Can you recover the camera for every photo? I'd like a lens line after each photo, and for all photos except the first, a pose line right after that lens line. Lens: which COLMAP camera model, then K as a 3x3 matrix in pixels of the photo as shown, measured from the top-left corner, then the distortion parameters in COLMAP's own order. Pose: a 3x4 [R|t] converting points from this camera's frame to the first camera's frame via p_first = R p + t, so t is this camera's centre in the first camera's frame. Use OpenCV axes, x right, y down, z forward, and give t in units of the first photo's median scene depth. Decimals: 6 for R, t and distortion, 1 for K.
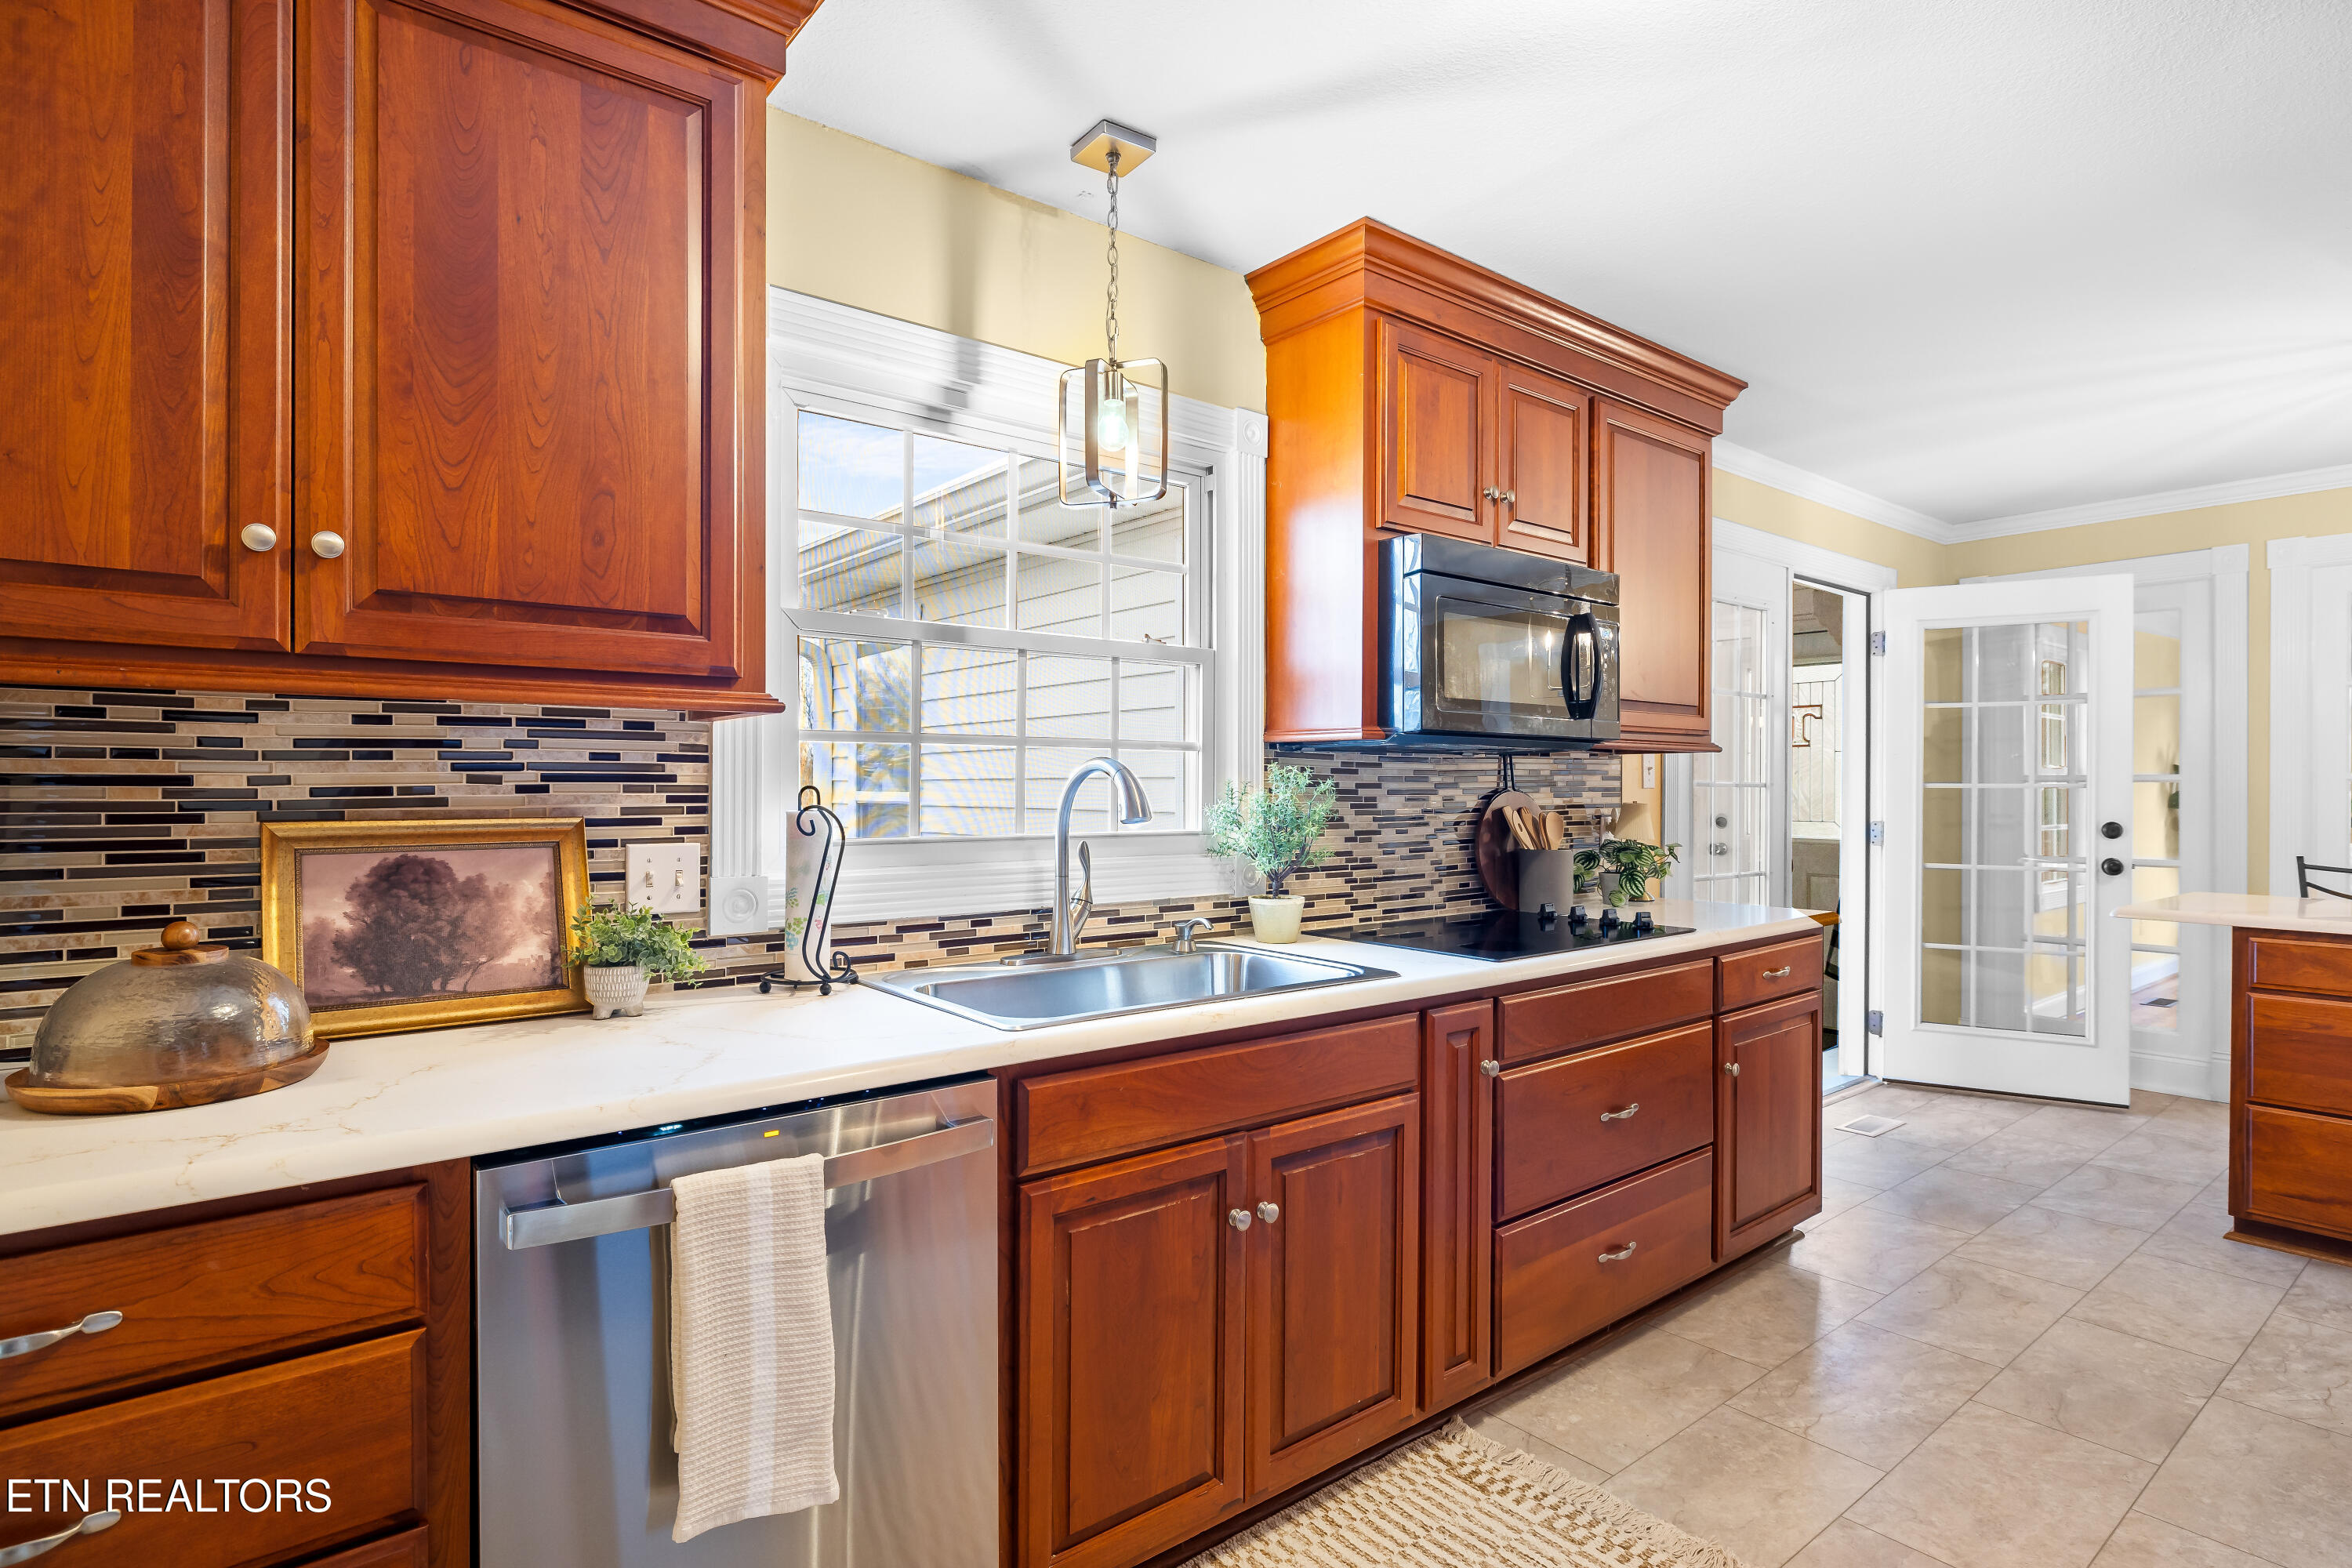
lens RADIAL K [[1188.1, 0, 1166.3], [0, 1188.1, 794.1], [0, 0, 1]] dist [-0.007250, 0.000889]
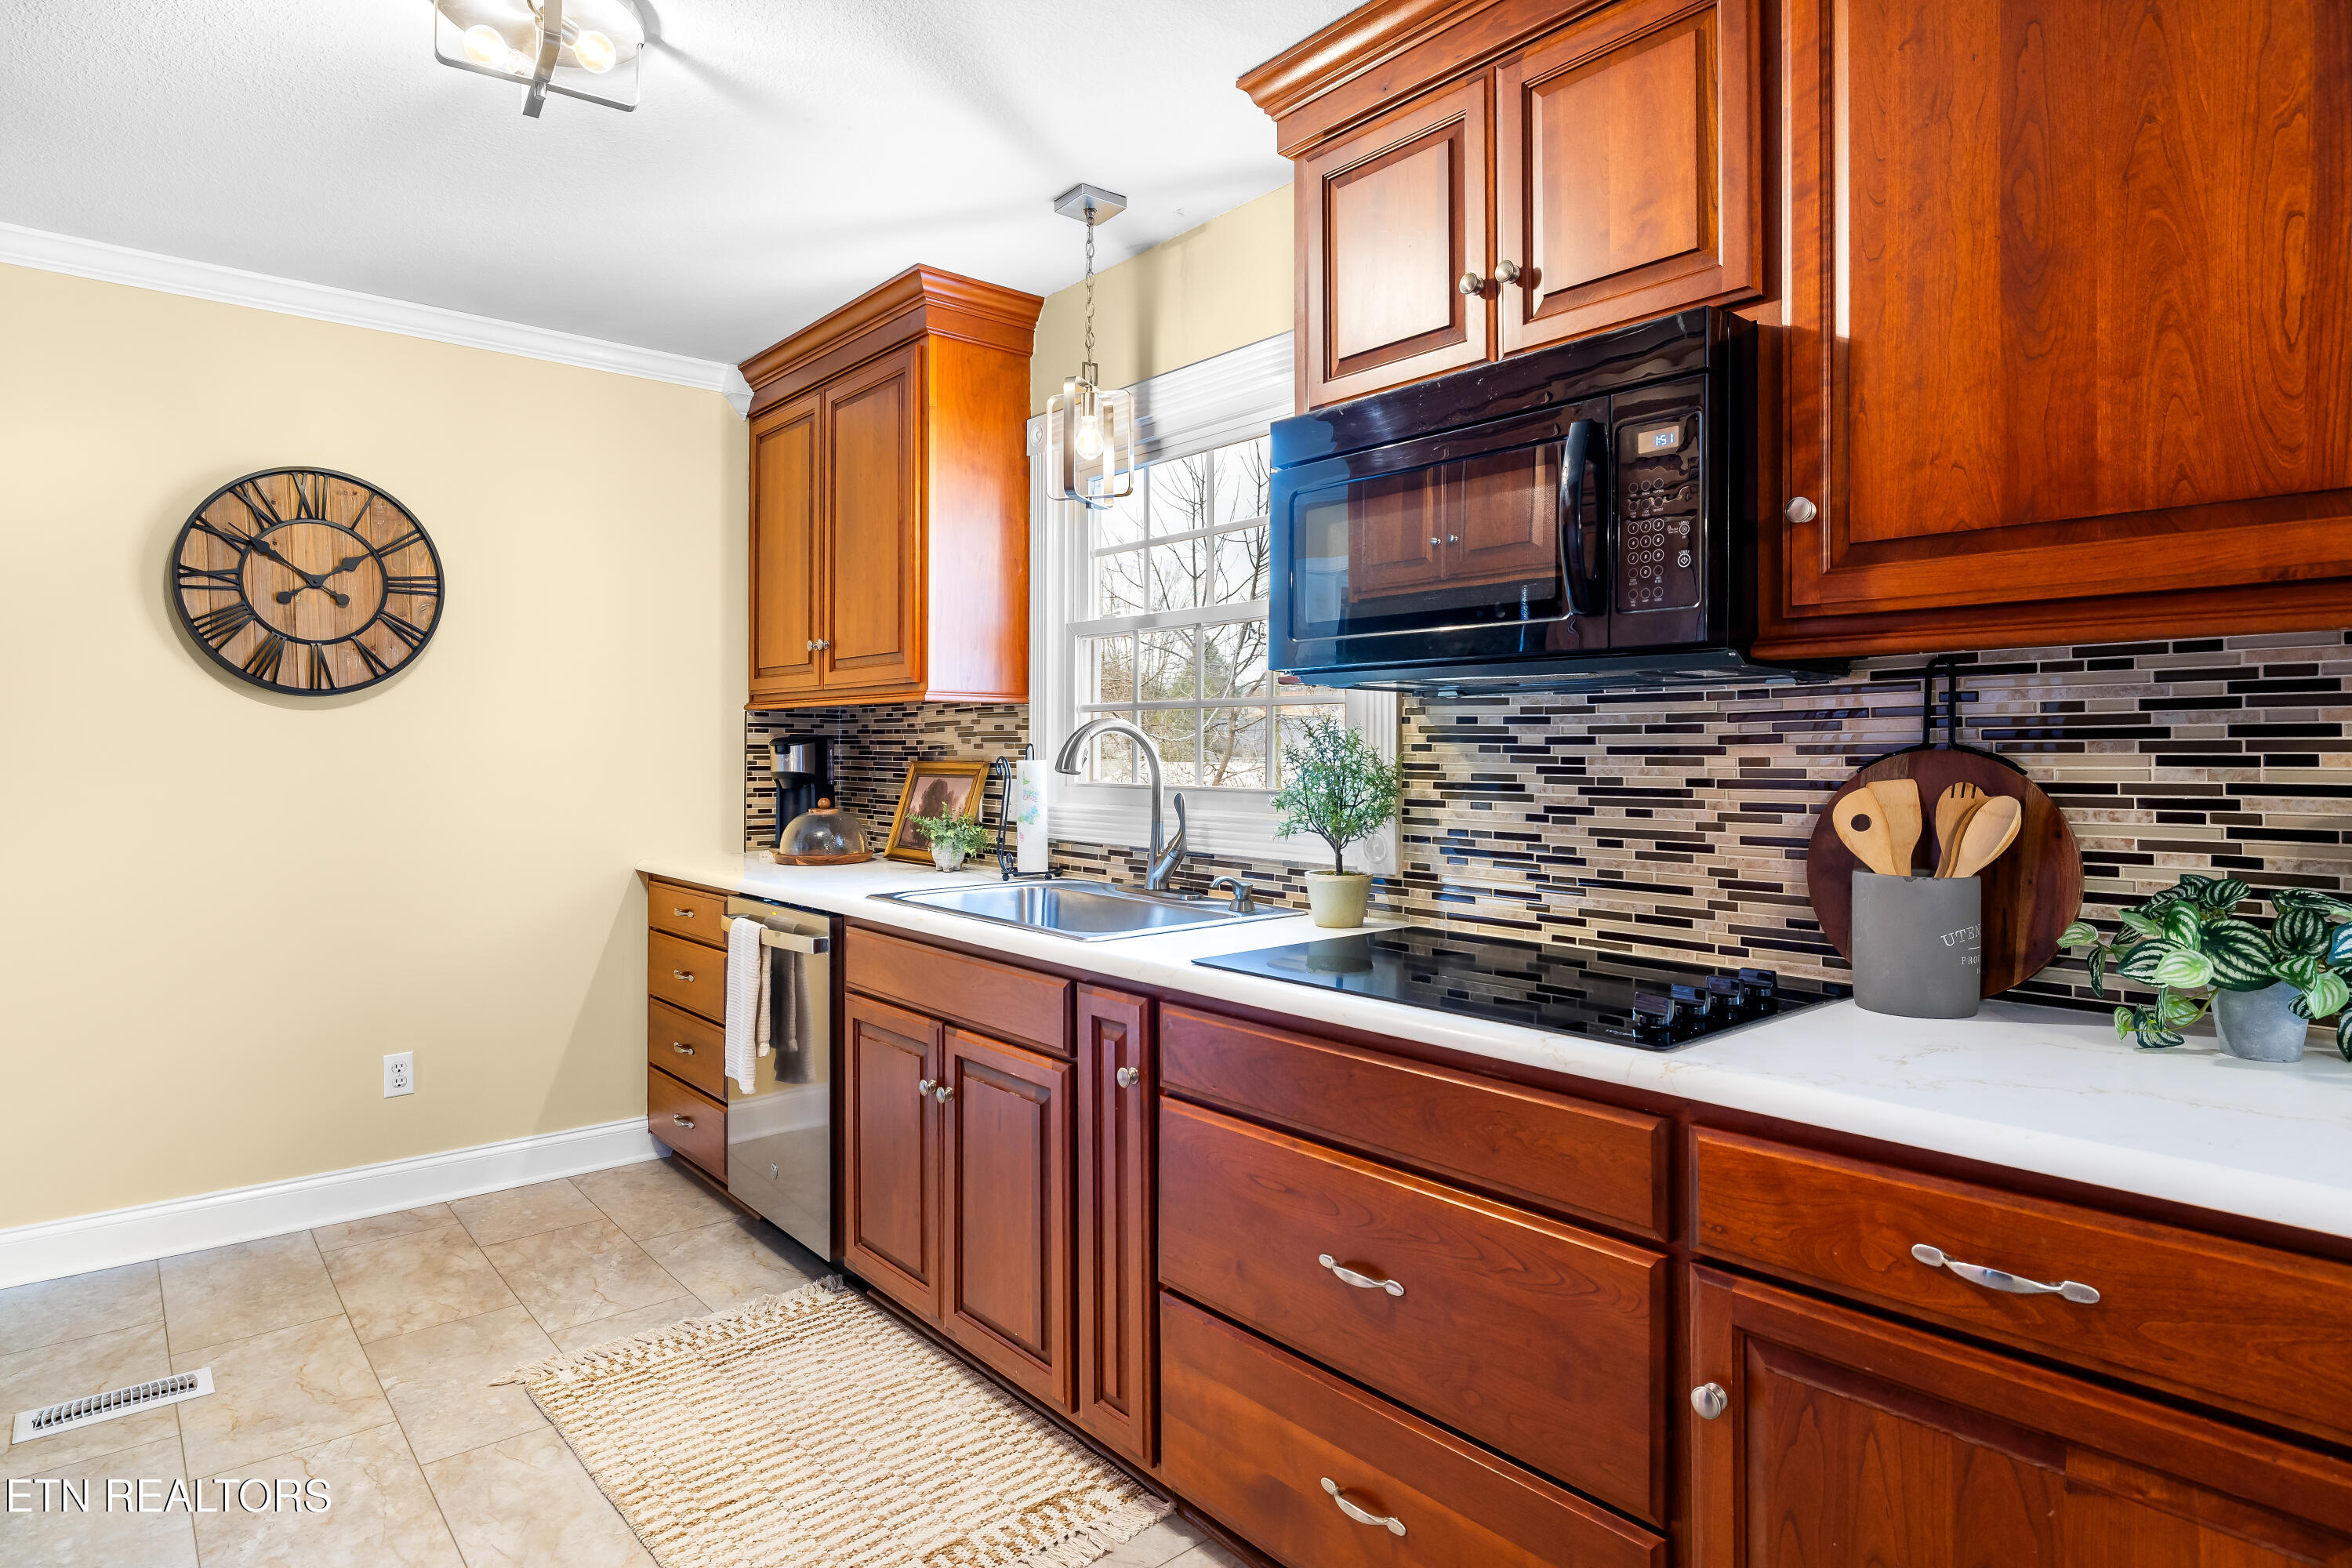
lens RADIAL K [[1282.7, 0, 1179.1], [0, 1282.7, 736.0], [0, 0, 1]] dist [-0.002191, -0.000213]
pose [[0.036235, -0.008991, -0.999303, 0.899284], [-0.004662, 0.999947, -0.009166, -0.001907], [0.999332, 0.004991, 0.036191, 0.763395]]
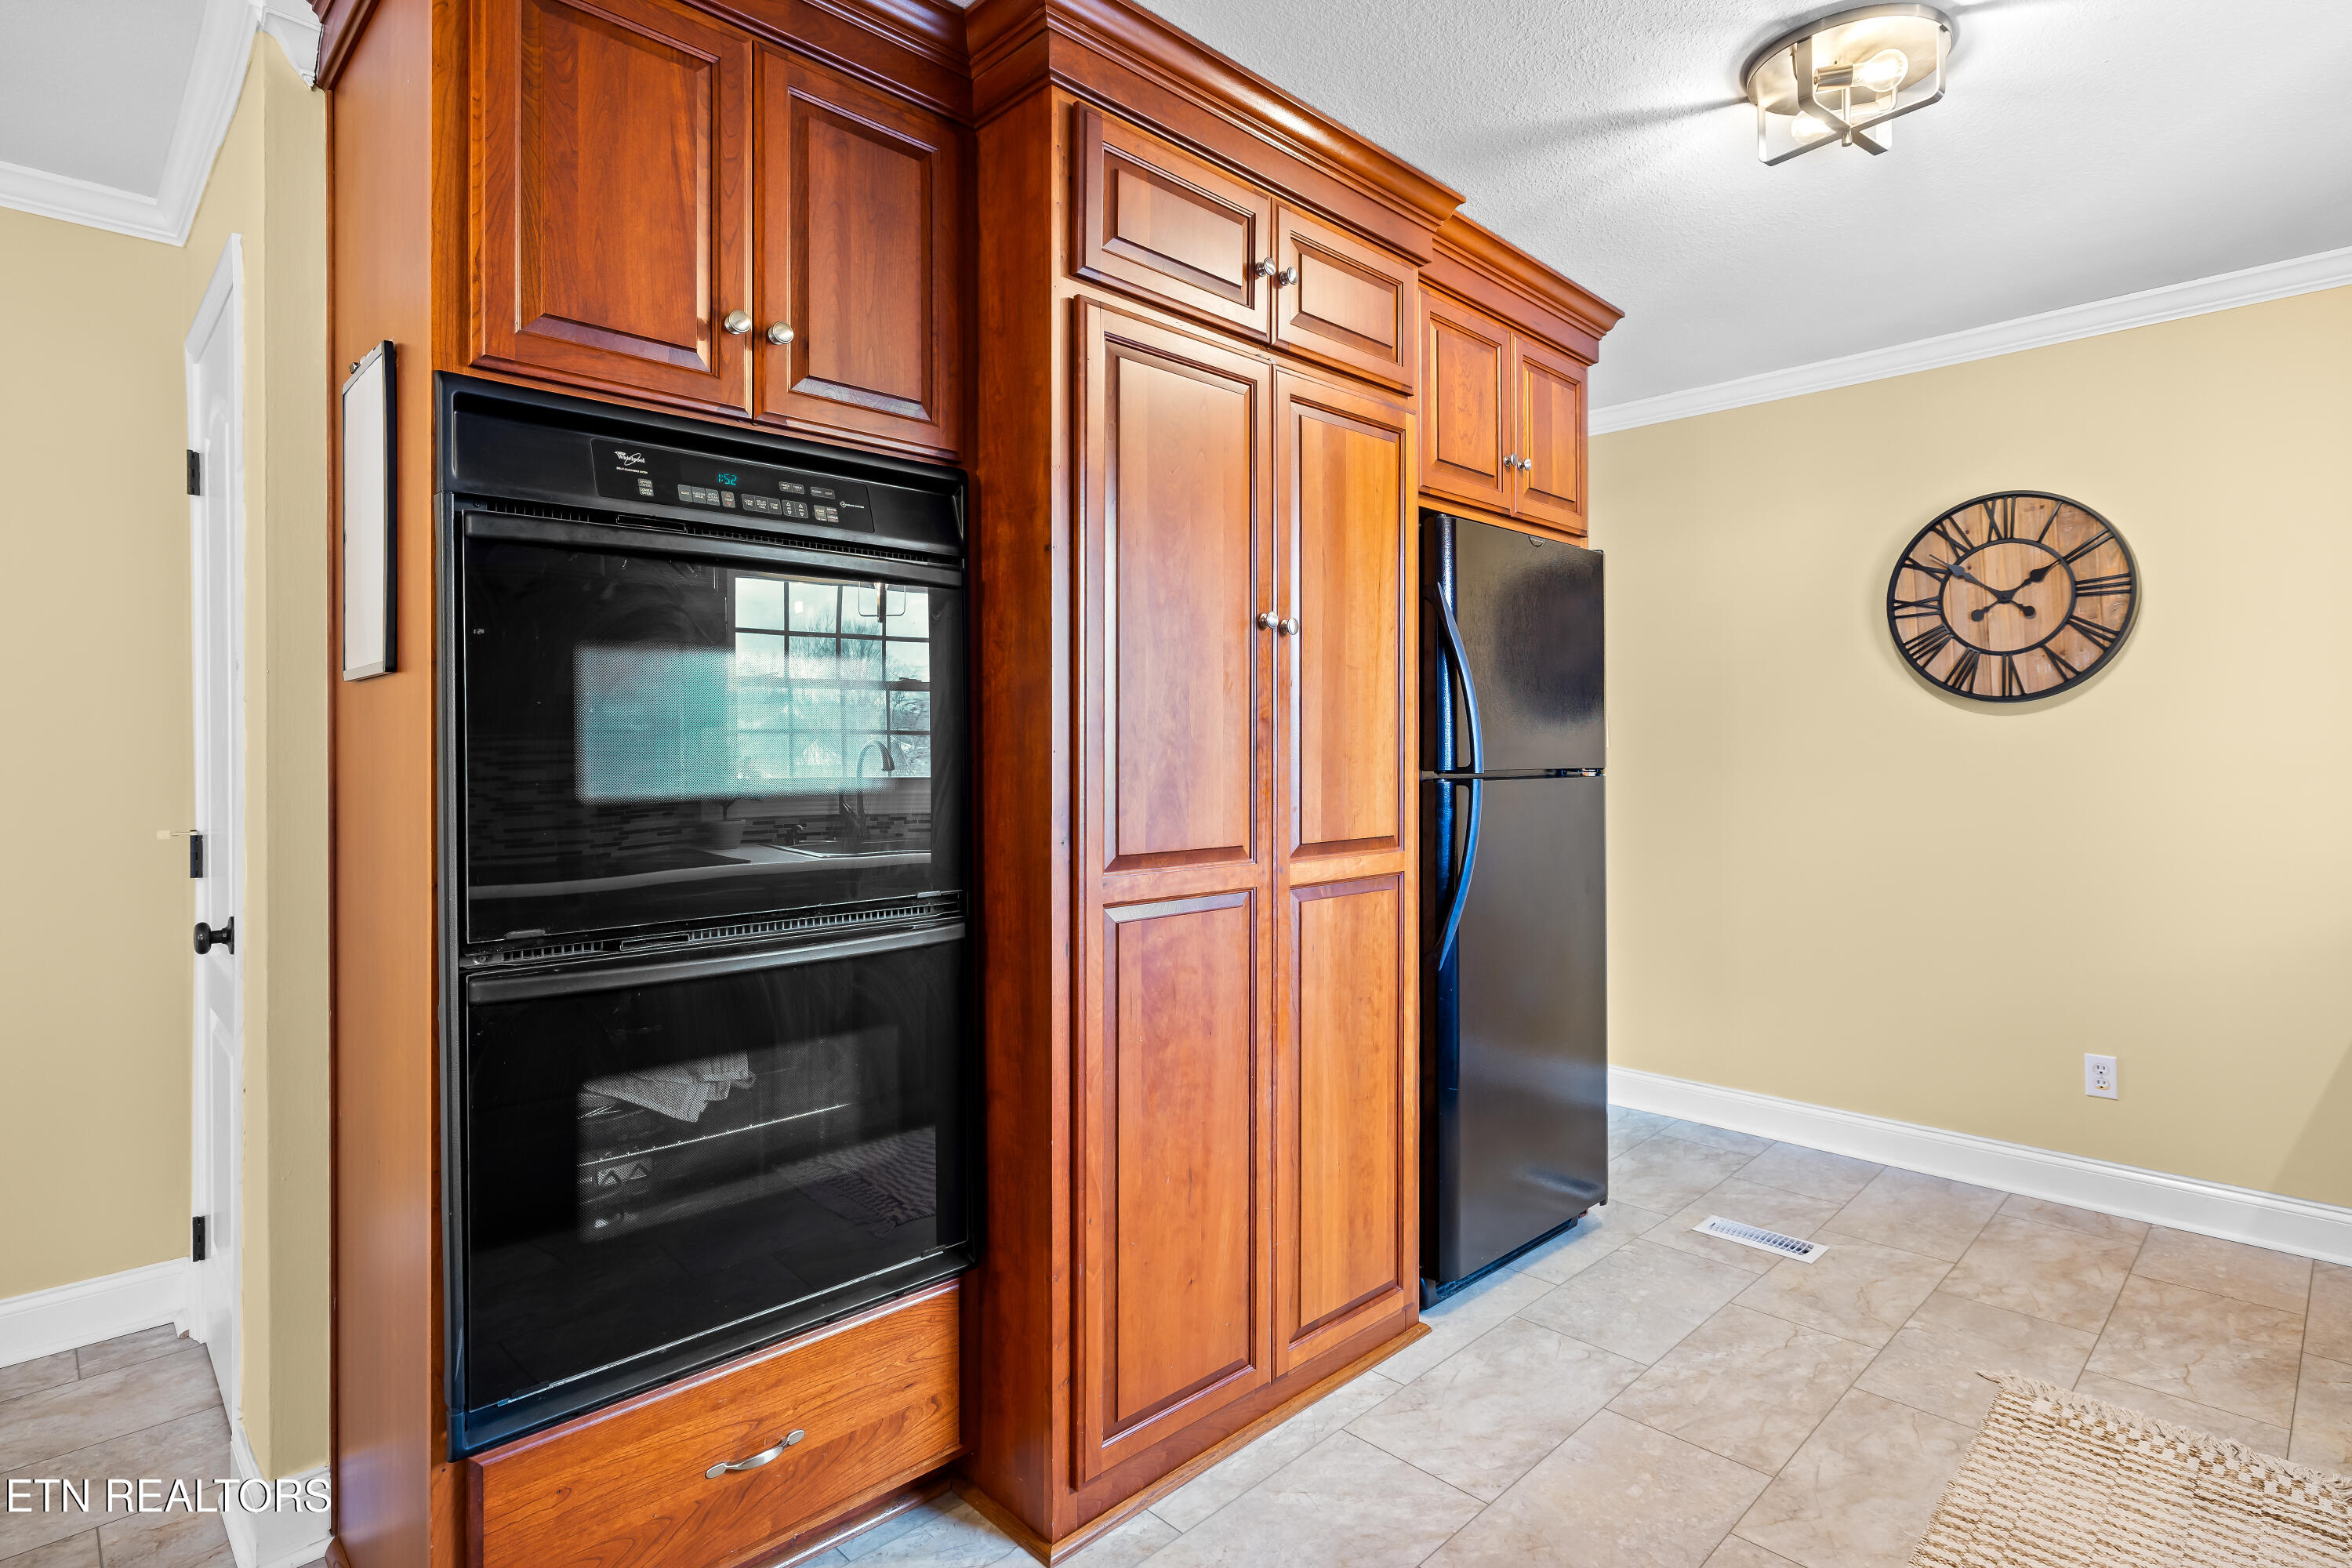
lens RADIAL K [[1188.1, 0, 1169.7], [0, 1188.1, 748.6], [0, 0, 1]] dist [-0.007250, 0.000889]
pose [[-0.994891, 0.005135, -0.100829, 0.657044], [0.004842, 0.999983, 0.003152, -0.007150], [0.100843, 0.002648, -0.994899, 1.082740]]
